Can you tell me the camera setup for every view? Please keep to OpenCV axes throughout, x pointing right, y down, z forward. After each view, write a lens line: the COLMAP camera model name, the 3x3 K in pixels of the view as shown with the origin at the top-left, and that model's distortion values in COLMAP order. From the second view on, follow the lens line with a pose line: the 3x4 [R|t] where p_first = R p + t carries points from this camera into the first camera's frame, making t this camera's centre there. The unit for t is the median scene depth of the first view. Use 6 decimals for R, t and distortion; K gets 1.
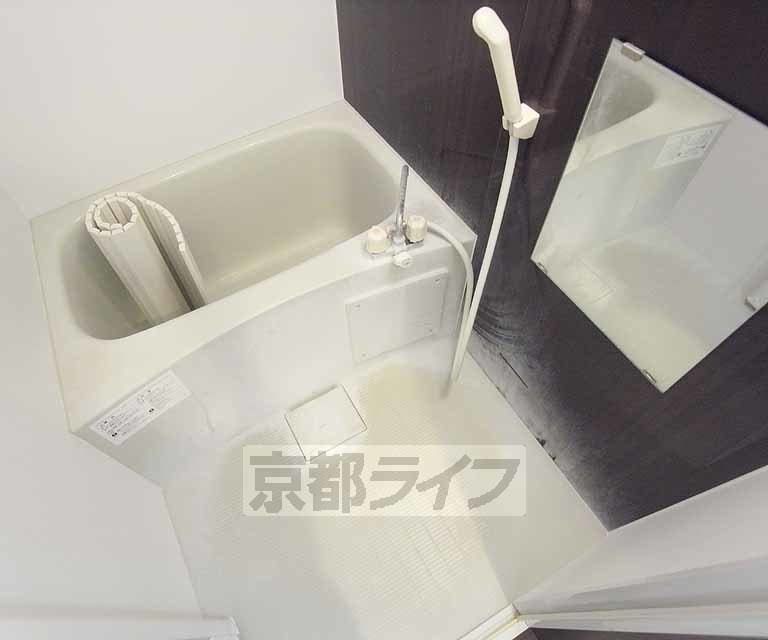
lens RADIAL K [[486.6, 0, 380.5], [0, 486.6, 318.6], [0, 0, 1]] dist [-0.037300, 0.000205]
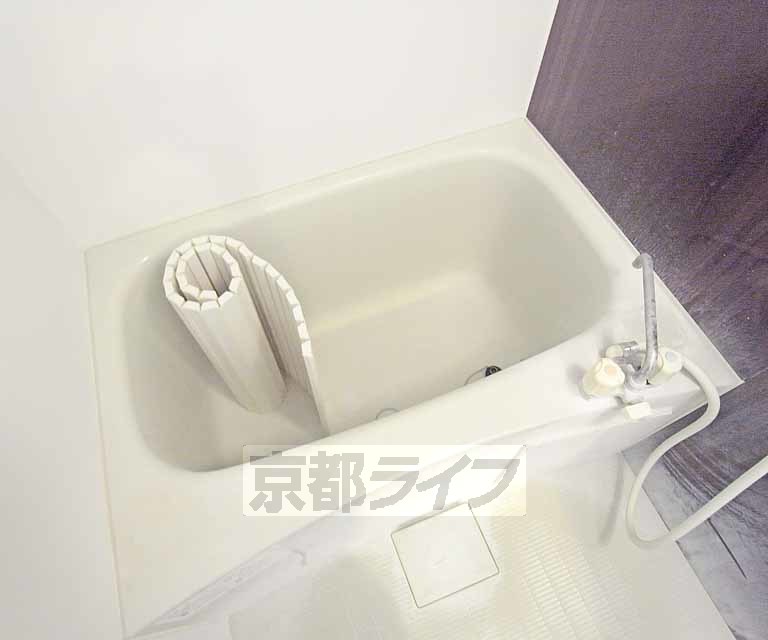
lens RADIAL K [[486.6, 0, 387.7], [0, 486.6, 321.0], [0, 0, 1]] dist [-0.037300, 0.000205]
pose [[0.989856, 0.133407, -0.048856, -0.254209], [-0.128913, 0.987936, 0.085808, -0.239469], [0.059714, -0.078639, 0.995113, 0.325344]]
